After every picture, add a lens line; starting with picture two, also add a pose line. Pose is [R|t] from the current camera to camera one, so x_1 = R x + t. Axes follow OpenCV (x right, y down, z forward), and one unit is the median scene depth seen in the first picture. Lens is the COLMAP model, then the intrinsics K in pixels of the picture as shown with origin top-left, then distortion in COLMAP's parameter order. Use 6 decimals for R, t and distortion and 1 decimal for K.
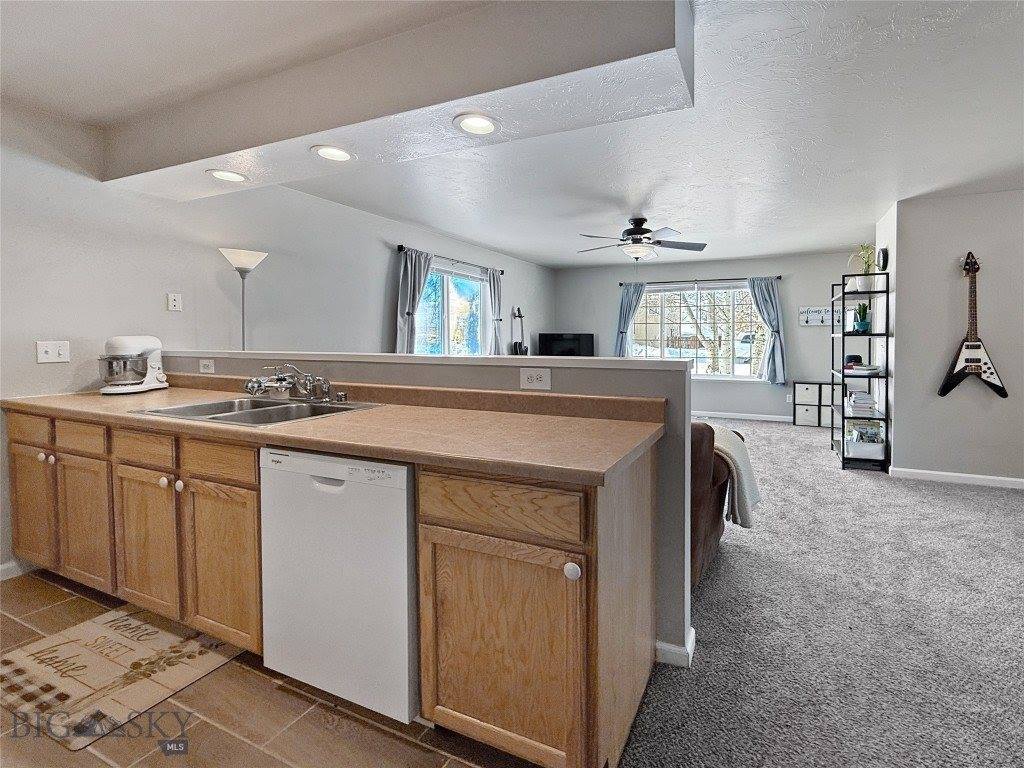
lens RADIAL K [[415.5, 0, 590.2], [0, 415.5, 349.0], [0, 0, 1]] dist [0.001067, 0.000072]
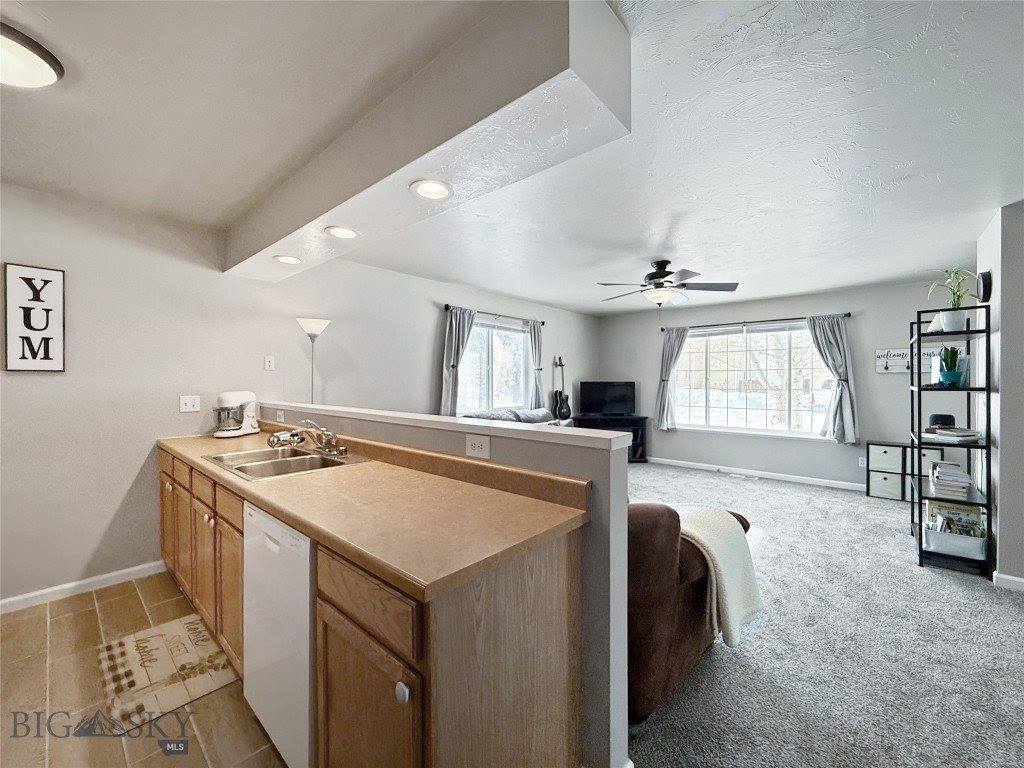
lens RADIAL K [[399.5, 0, 559.1], [0, 399.5, 383.4], [0, 0, 1]] dist [-0.000248, 0.000052]
pose [[0.958253, -0.005200, -0.285873, 0.175761], [0.001261, 0.999902, -0.013963, -0.033712], [0.285918, 0.013019, 0.958166, 0.099447]]
